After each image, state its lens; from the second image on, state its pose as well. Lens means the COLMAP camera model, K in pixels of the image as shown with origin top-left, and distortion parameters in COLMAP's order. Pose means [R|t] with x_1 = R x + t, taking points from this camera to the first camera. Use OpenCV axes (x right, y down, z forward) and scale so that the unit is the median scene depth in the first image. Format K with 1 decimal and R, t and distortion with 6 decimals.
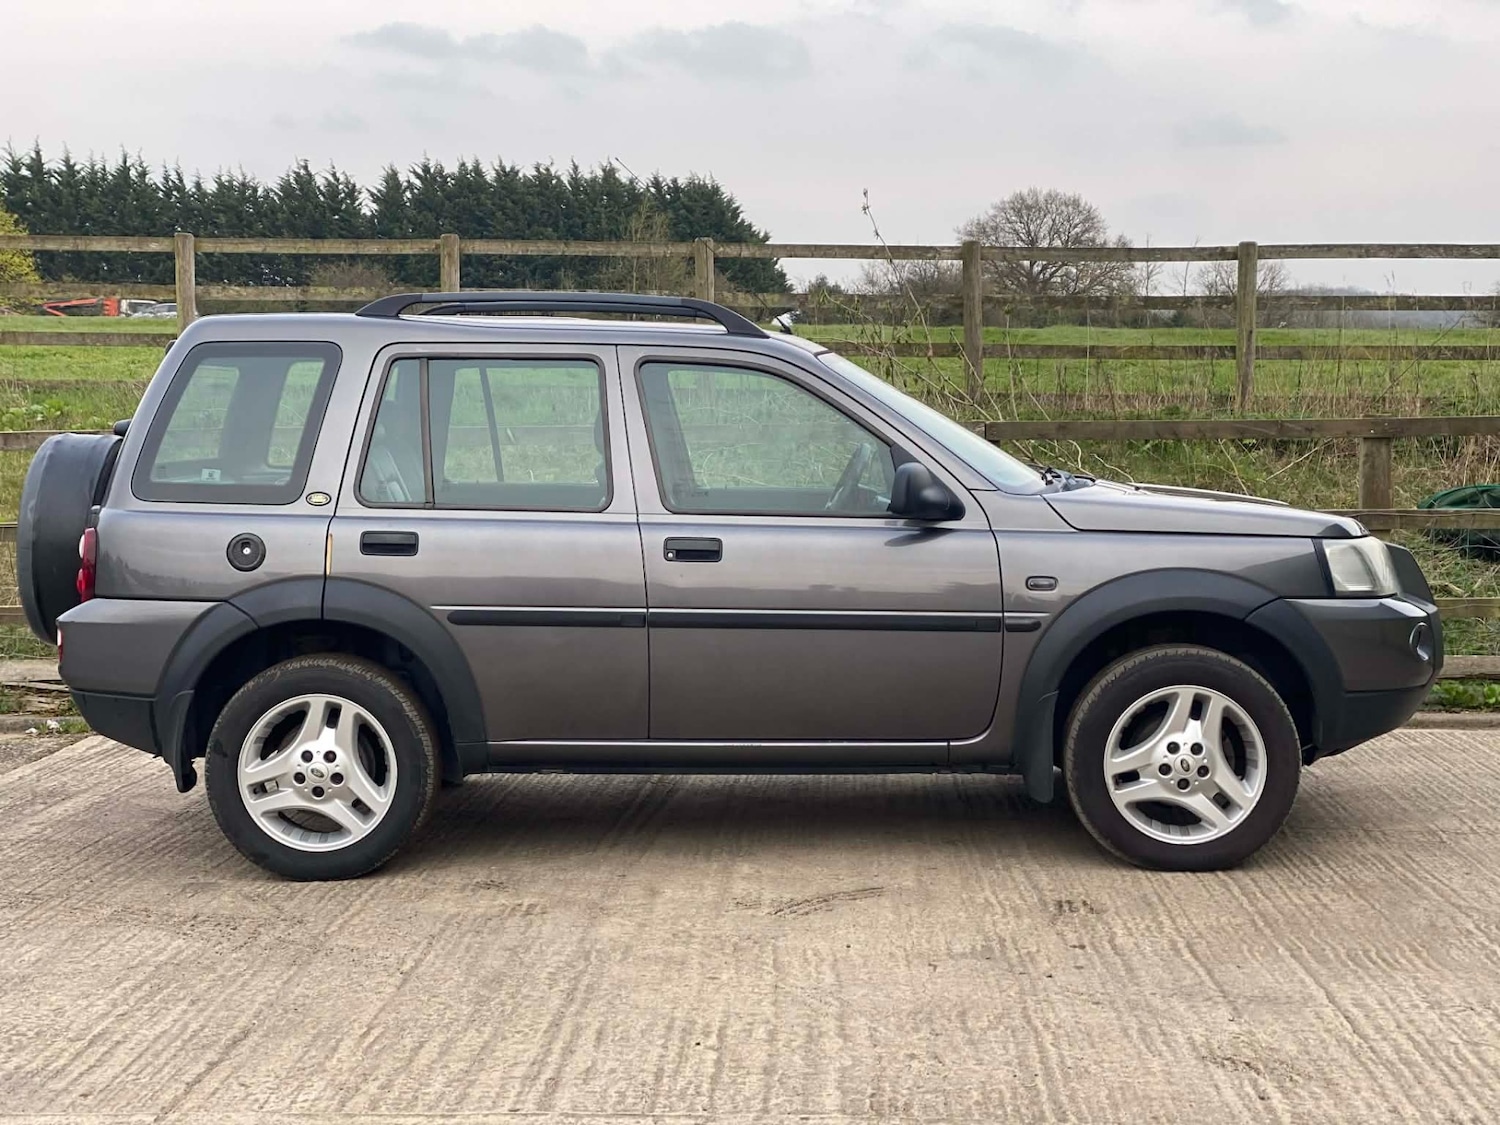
lens RADIAL K [[2191.8, 0, 733.7], [0, 2191.8, 557.1], [0, 0, 1]] dist [0.123376, 0.000000]
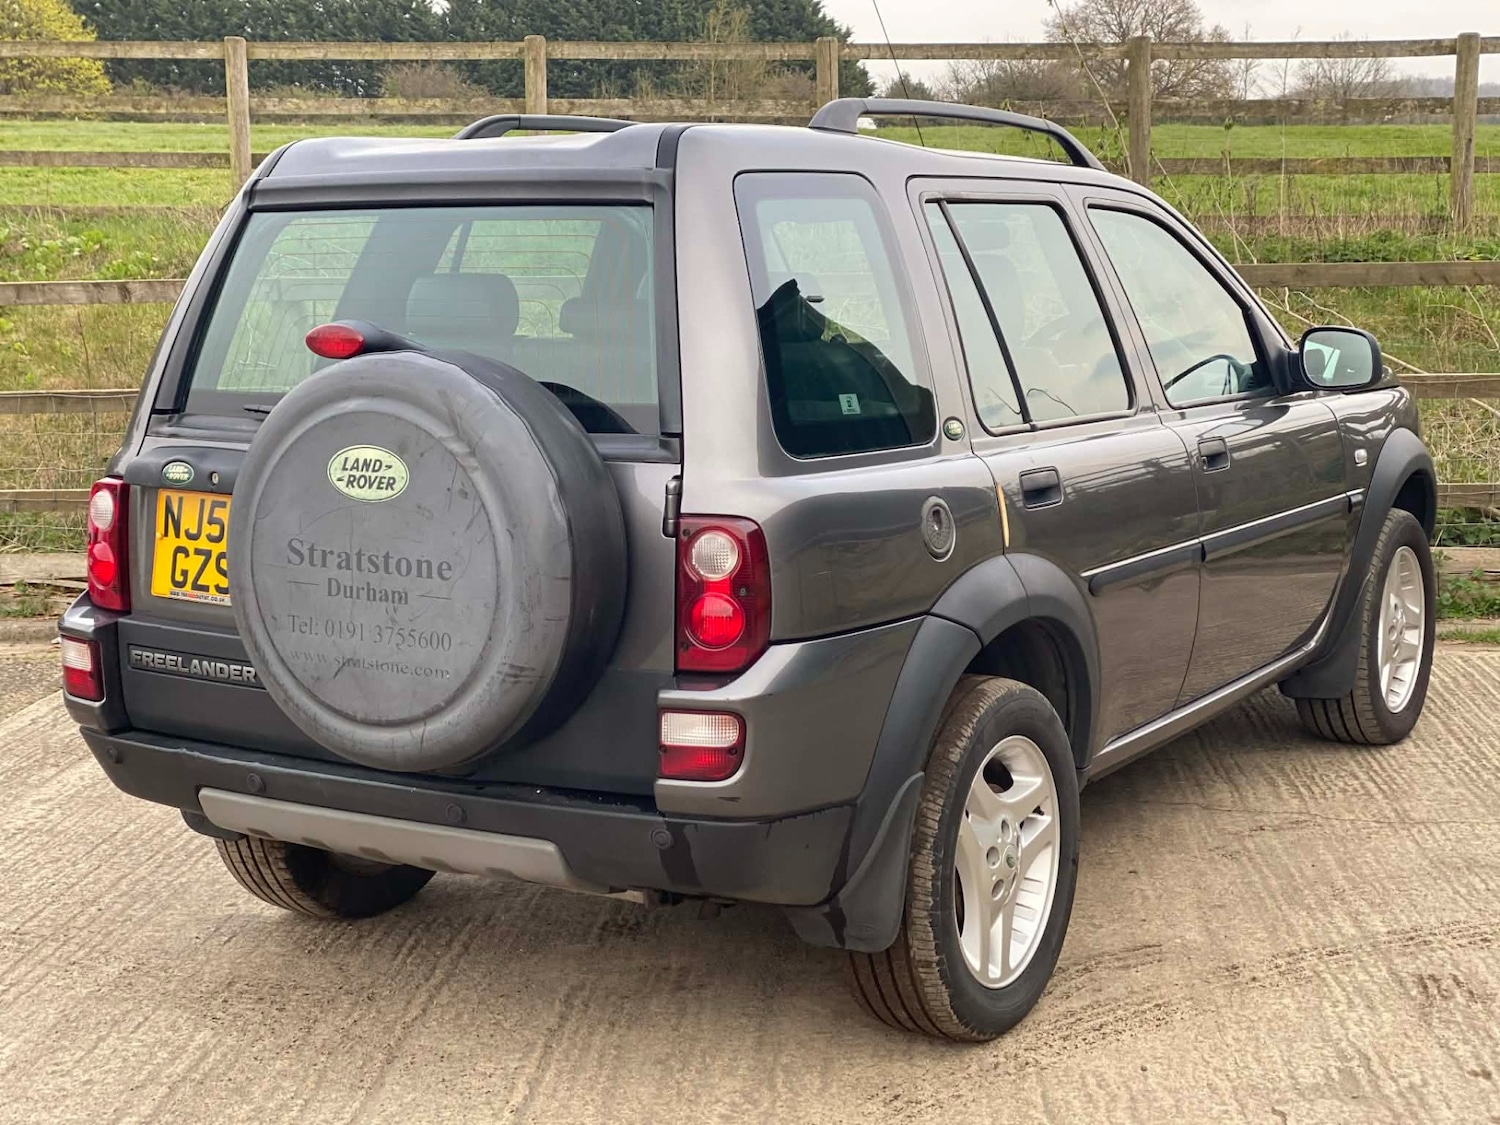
lens RADIAL K [[2191.8, 0, 736.0], [0, 2191.8, 540.7], [0, 0, 1]] dist [0.123376, 0.000000]
pose [[0.999418, -0.001683, -0.034082, -0.049846], [0.004449, 0.996685, 0.081232, -0.045211], [0.033833, -0.081337, 0.996112, 0.286825]]
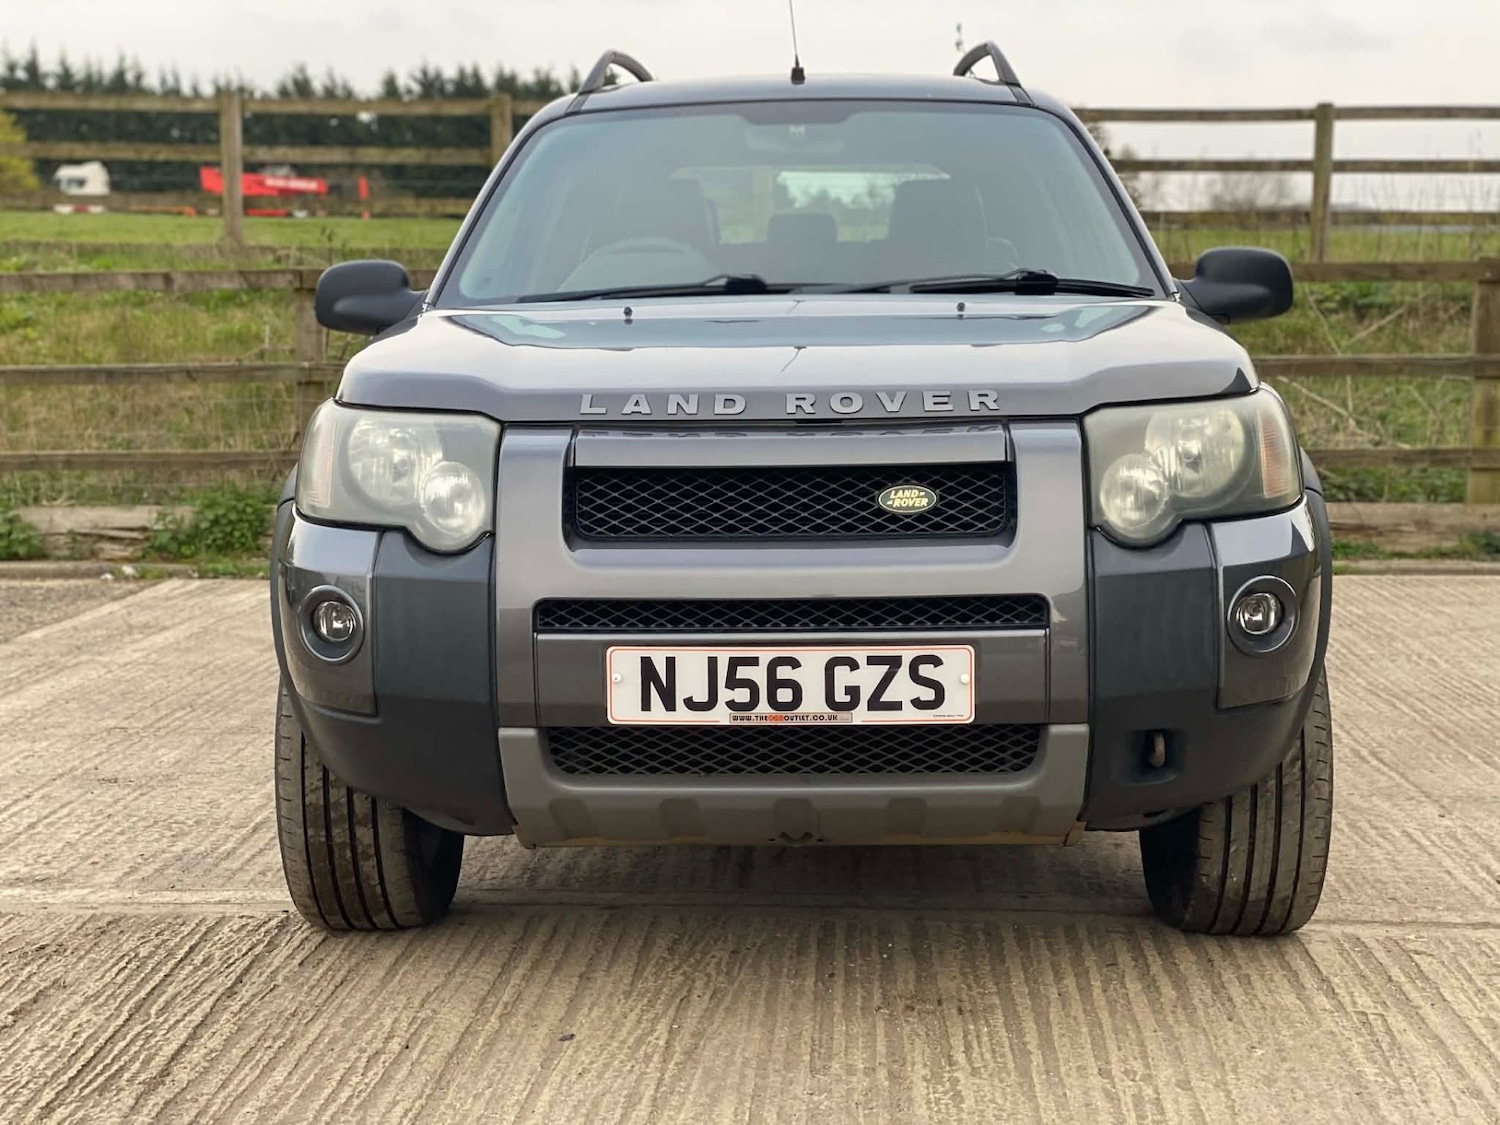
lens RADIAL K [[2191.8, 0, 720.1], [0, 2191.8, 569.1], [0, 0, 1]] dist [0.123376, 0.000000]
pose [[0.999978, 0.005688, -0.003308, -0.069936], [-0.005539, 0.999041, 0.043443, 0.051646], [0.003551, -0.043424, 0.999050, 0.038069]]
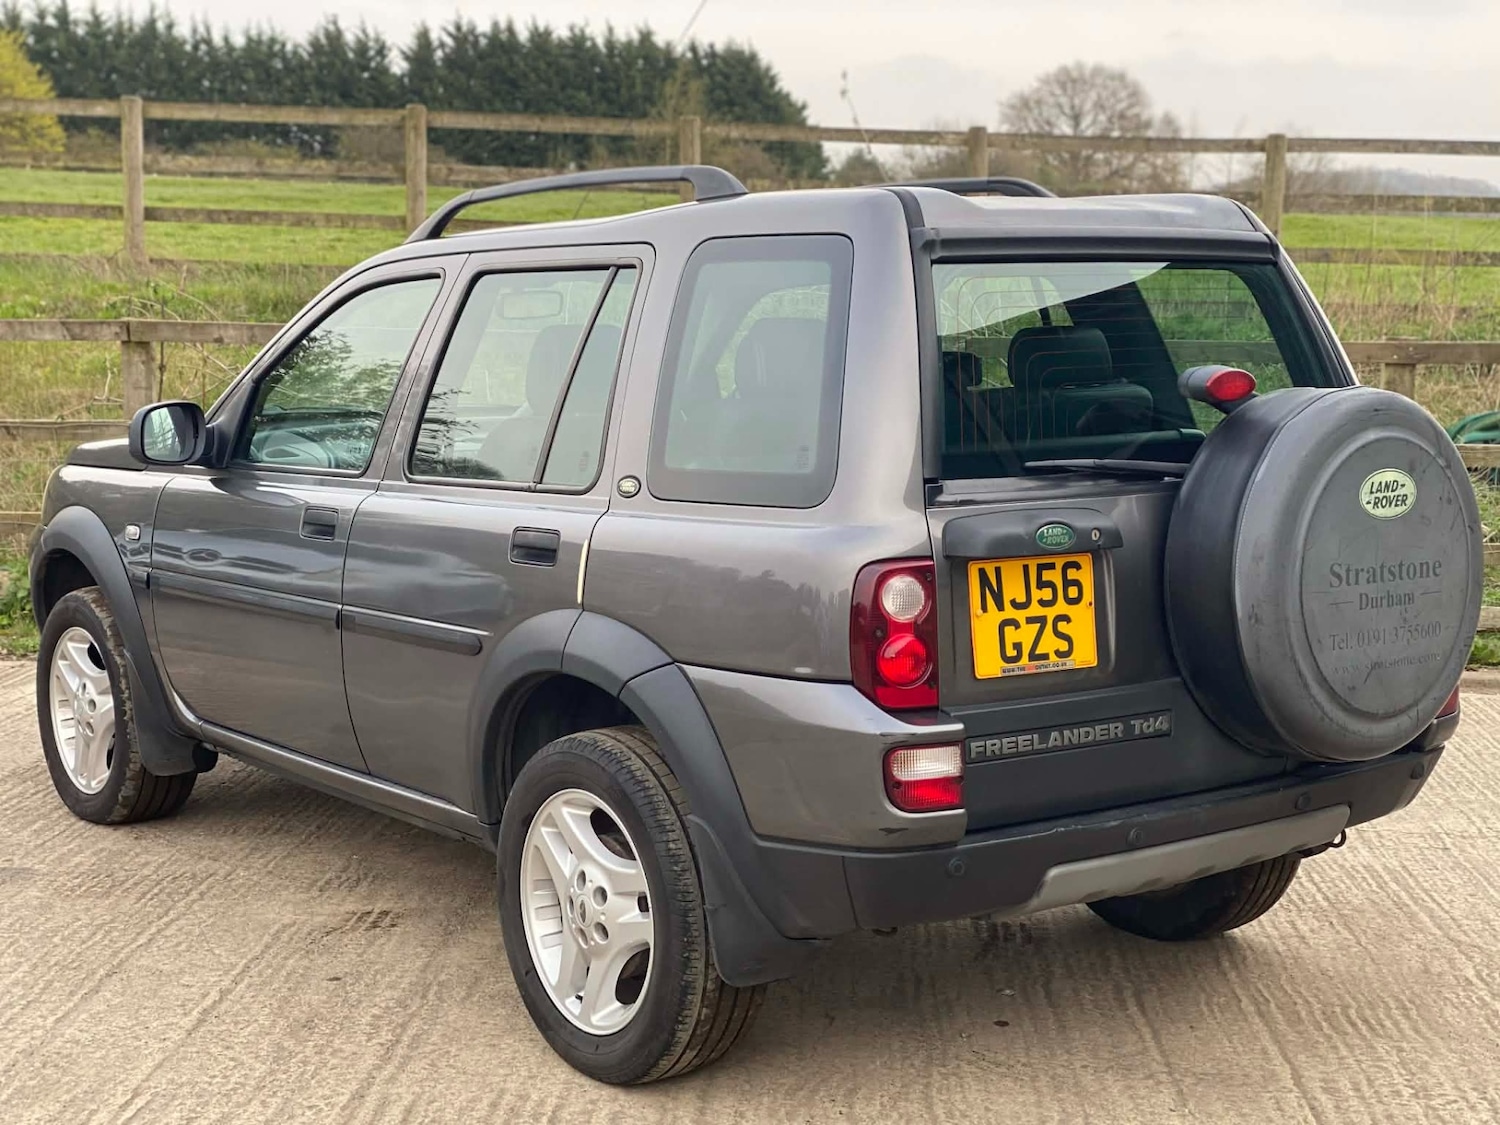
lens RADIAL K [[2191.8, 0, 751.4], [0, 2191.8, 563.9], [0, 0, 1]] dist [0.123376, 0.000000]
pose [[0.999705, 0.023549, -0.006024, 0.055517], [-0.023138, 0.997872, 0.060957, -0.034685], [0.007447, -0.060800, 0.998122, 0.152457]]
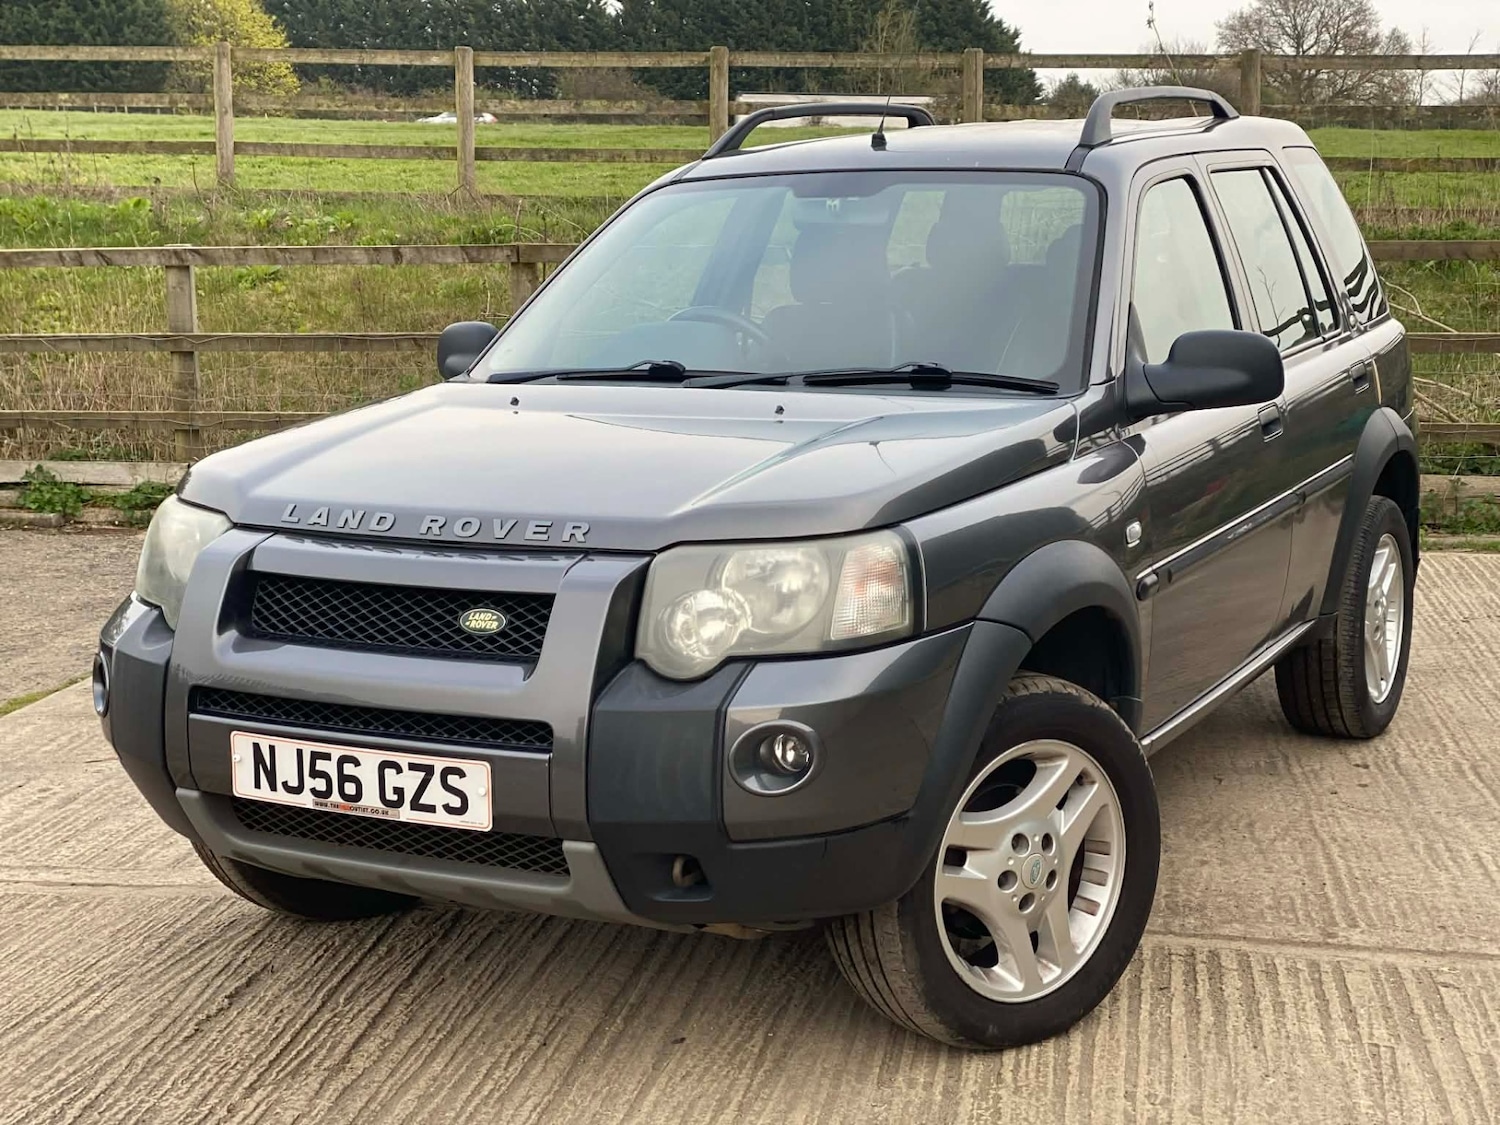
lens RADIAL K [[2191.8, 0, 729.9], [0, 2191.8, 552.2], [0, 0, 1]] dist [0.123376, 0.000000]
pose [[0.993965, 0.022473, -0.107371, -0.026932], [-0.013190, 0.996173, 0.086403, -0.008441], [0.108901, -0.084465, 0.990458, -0.049554]]
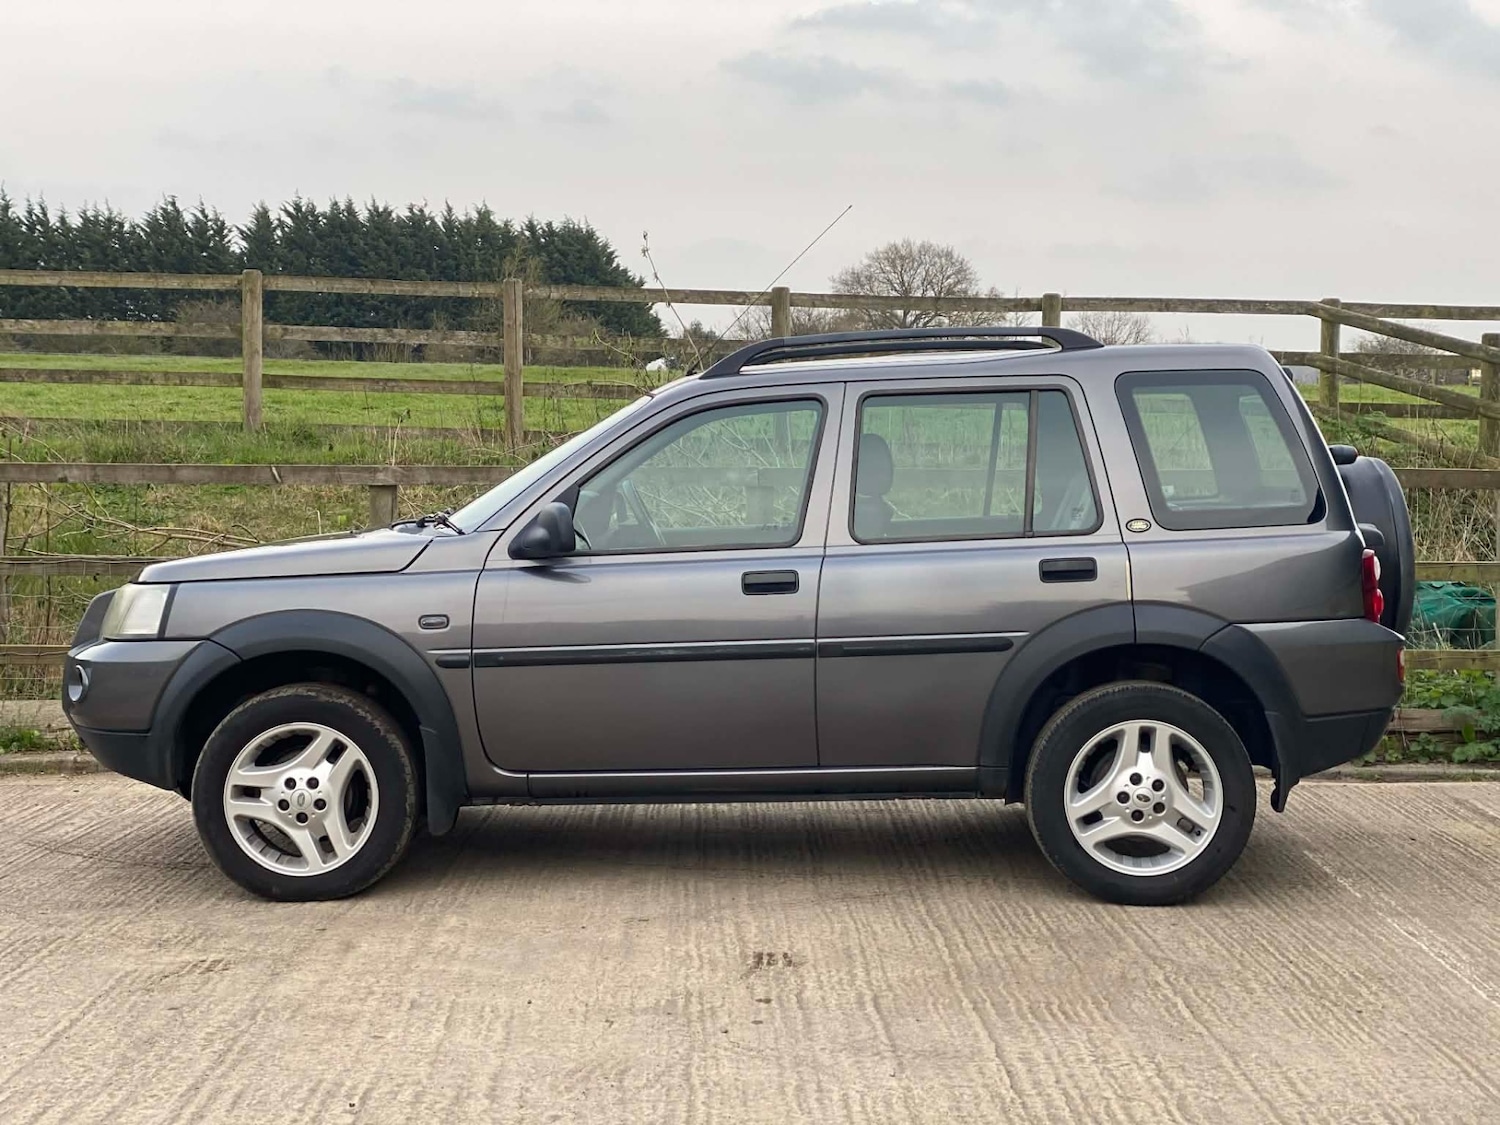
lens RADIAL K [[2191.8, 0, 728.7], [0, 2191.8, 568.5], [0, 0, 1]] dist [0.123376, 0.000000]
pose [[0.998553, 0.009749, 0.052892, 0.080991], [-0.008933, 0.999838, -0.015652, -0.000405], [-0.053036, 0.015157, 0.998478, 0.017960]]
